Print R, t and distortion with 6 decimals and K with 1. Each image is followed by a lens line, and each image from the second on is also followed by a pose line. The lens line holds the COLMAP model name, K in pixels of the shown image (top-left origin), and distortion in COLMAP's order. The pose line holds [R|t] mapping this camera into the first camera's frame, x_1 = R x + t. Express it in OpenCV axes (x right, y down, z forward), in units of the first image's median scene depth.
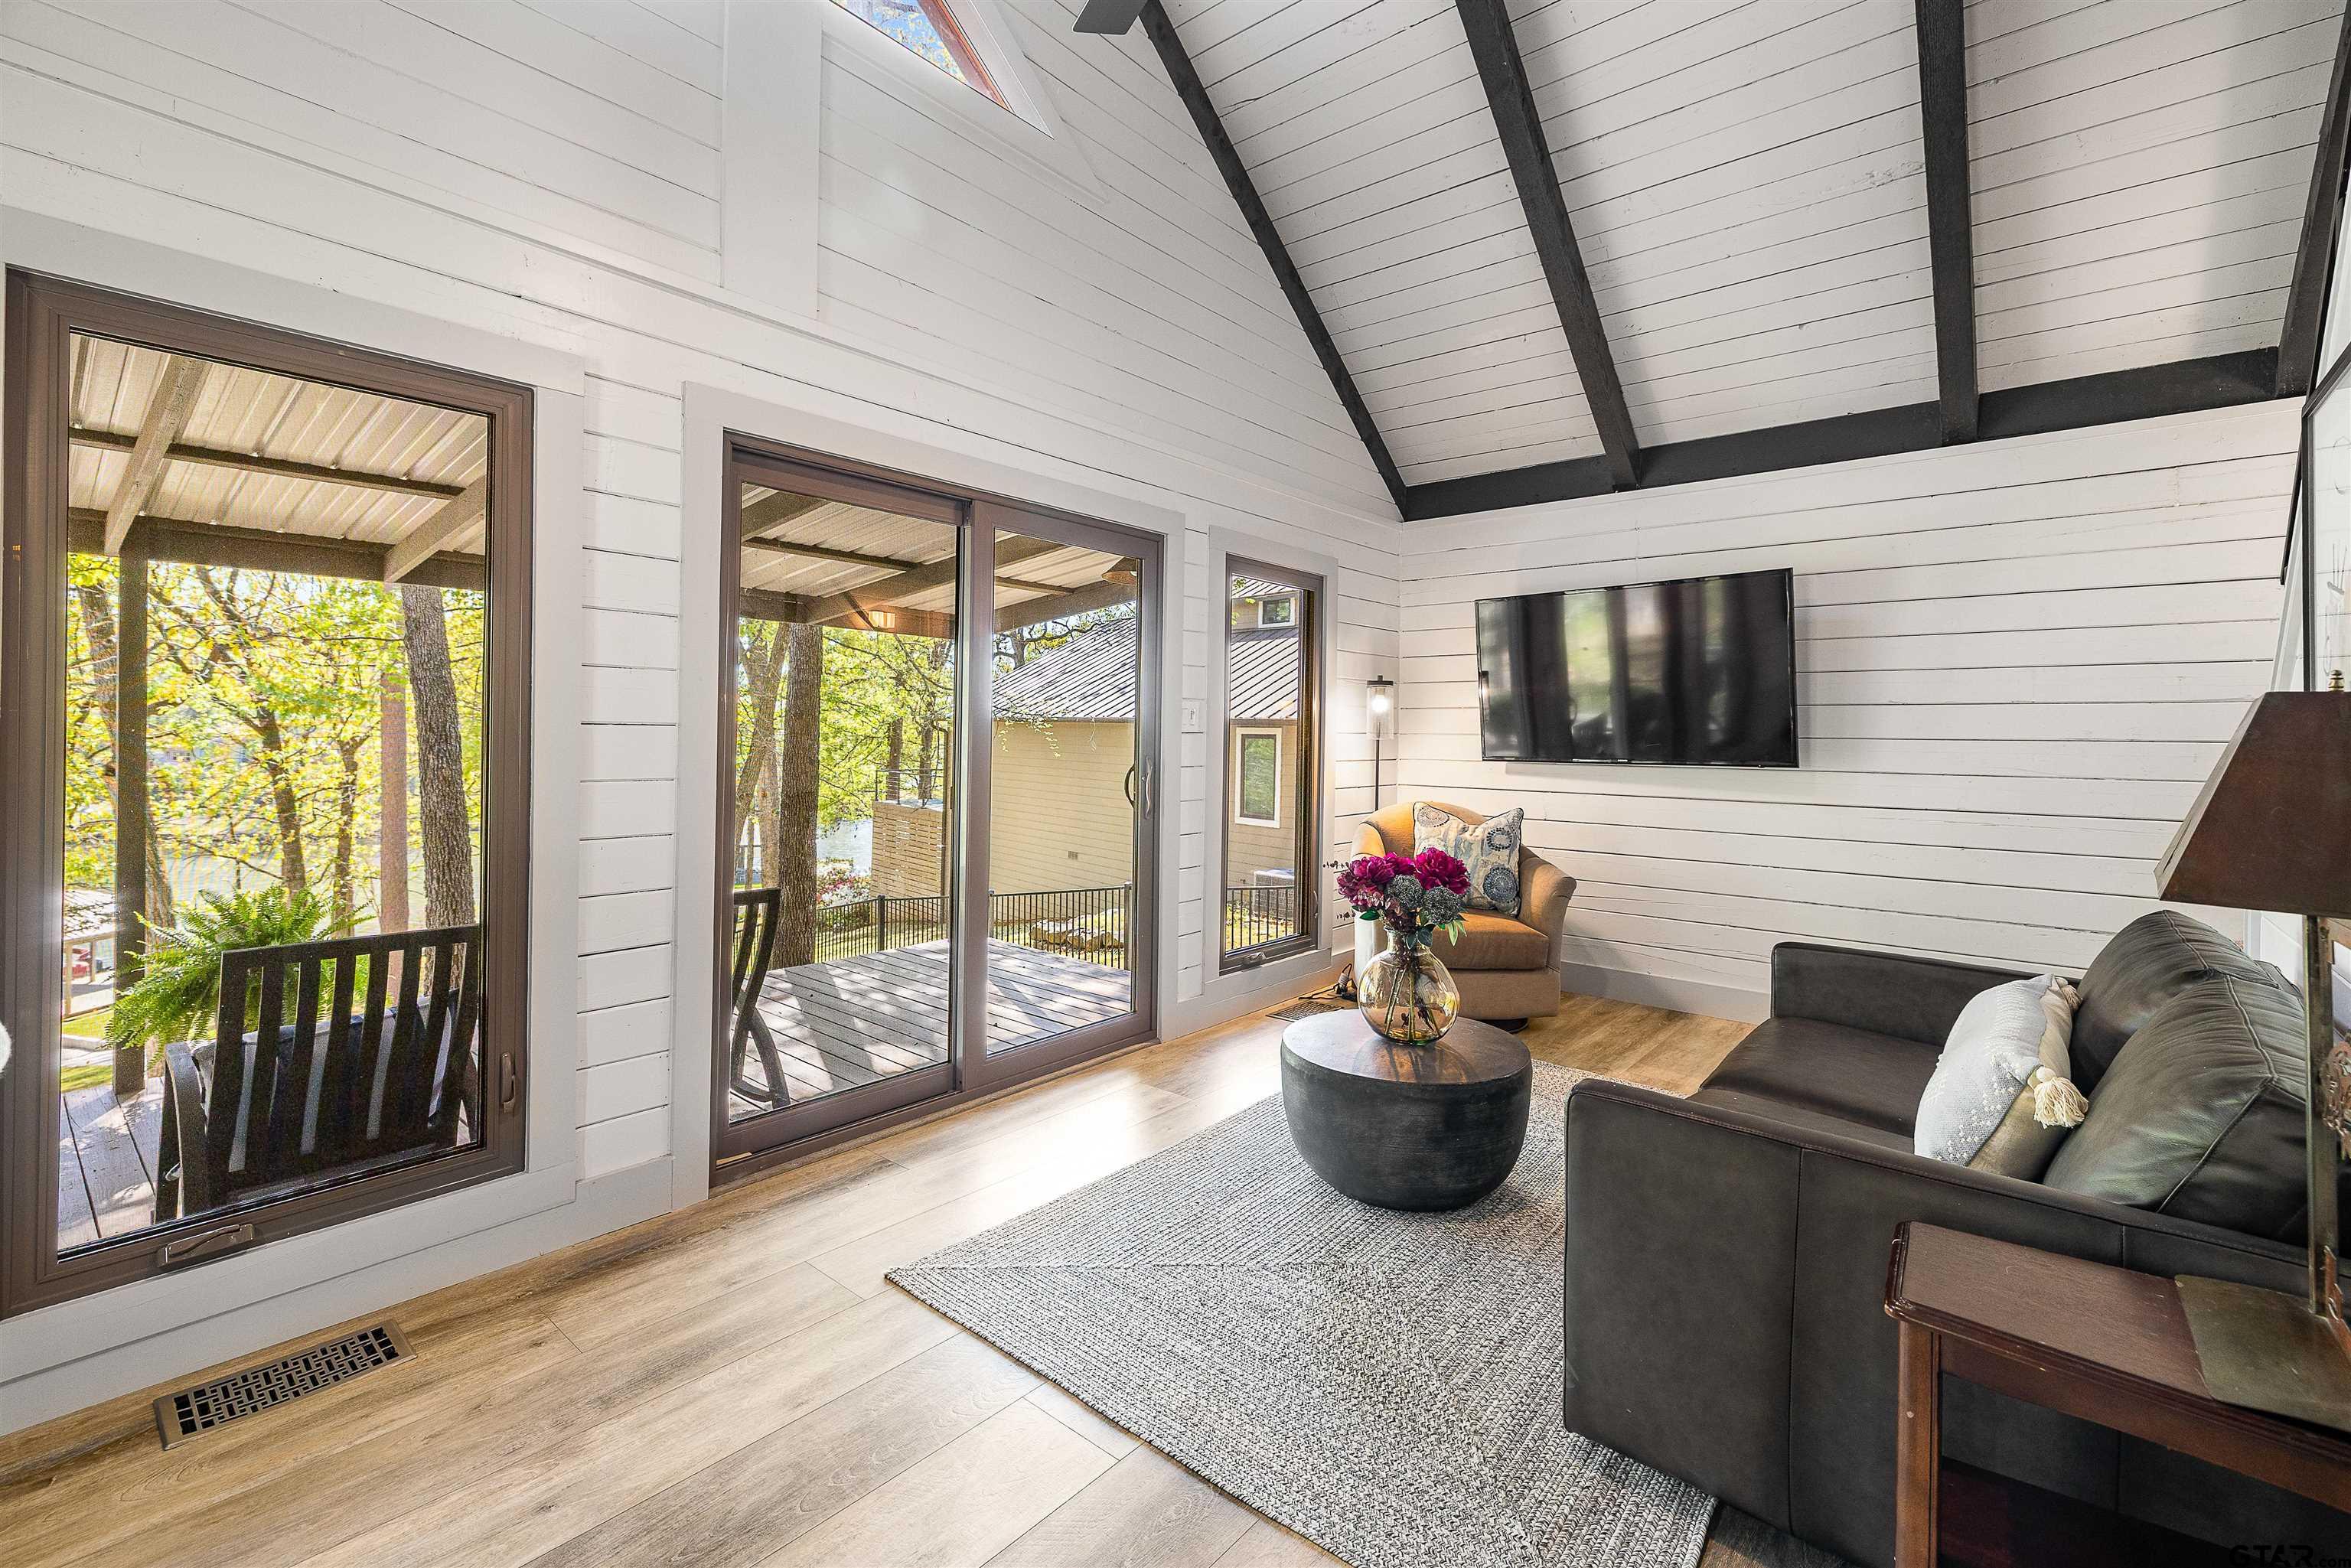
lens RADIAL K [[1005.4, 0, 1178.6], [0, 1005.4, 737.7], [0, 0, 1]] dist [-0.000737, 0.000191]
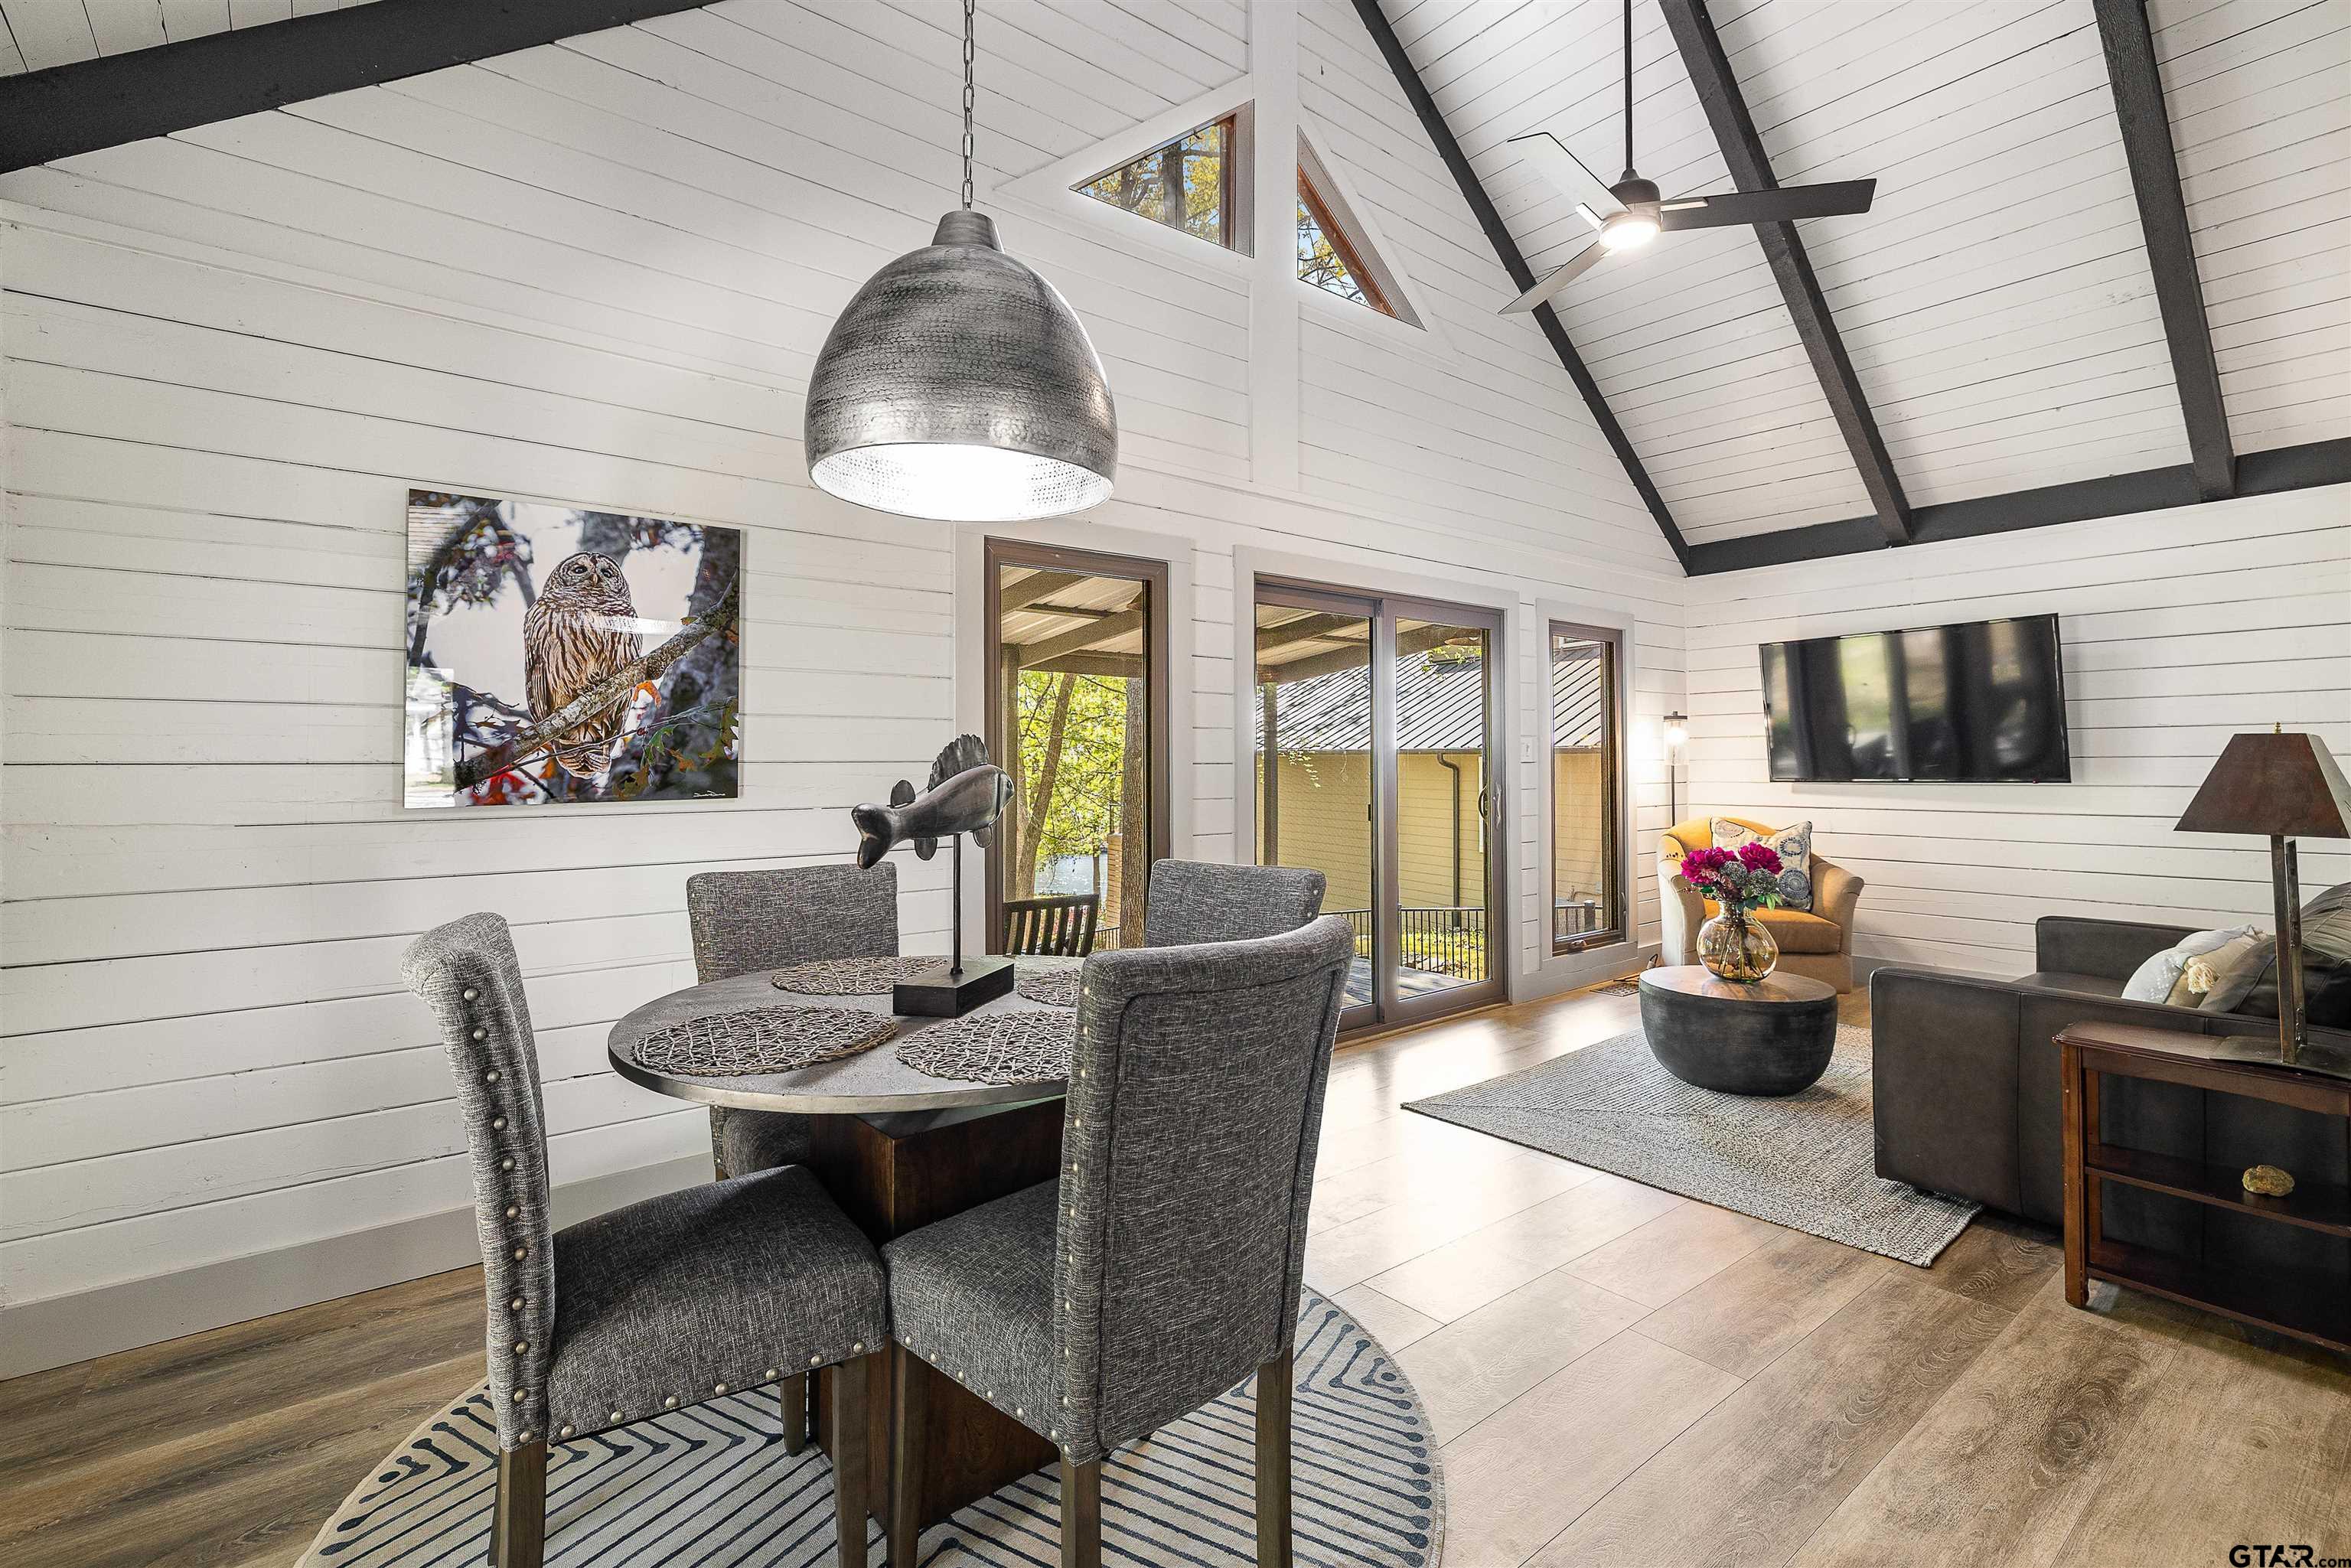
lens RADIAL K [[1071.4, 0, 1176.7], [0, 1071.4, 746.6], [0, 0, 1]] dist [0.000290, -0.000114]
pose [[0.983278, -0.021782, -0.180803, -0.179221], [0.017680, 0.999549, -0.024267, -0.000053], [0.181250, 0.020664, 0.983220, -0.415927]]
